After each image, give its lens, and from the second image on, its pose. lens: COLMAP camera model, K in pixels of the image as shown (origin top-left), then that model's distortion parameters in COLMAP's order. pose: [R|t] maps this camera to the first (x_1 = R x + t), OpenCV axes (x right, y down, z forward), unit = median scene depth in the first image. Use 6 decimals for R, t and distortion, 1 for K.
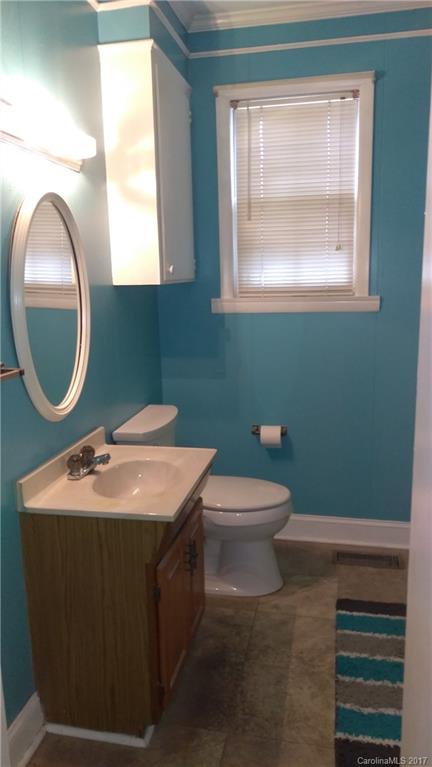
lens RADIAL K [[593.2, 0, 216.0], [0, 593.2, 383.5], [0, 0, 1]] dist [0.013827, -0.003580]
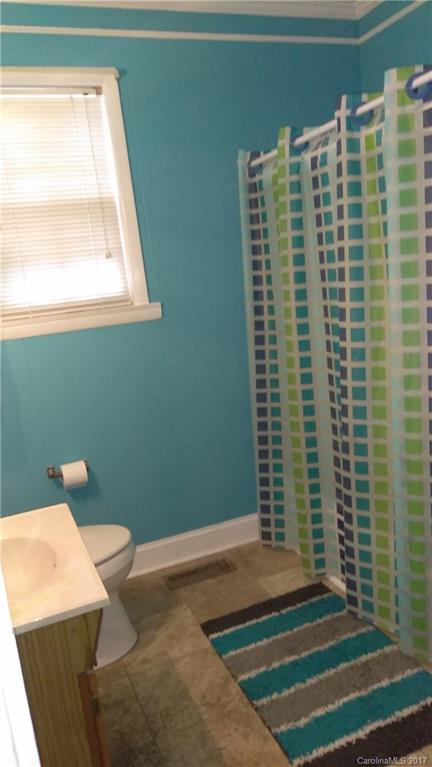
lens RADIAL K [[593.2, 0, 216.0], [0, 593.2, 383.5], [0, 0, 1]] dist [0.013827, -0.003580]
pose [[0.821962, -0.176600, 0.541471, -0.204851], [0.195209, 0.980481, 0.023453, -0.024310], [-0.535044, 0.086423, 0.840392, 0.163848]]
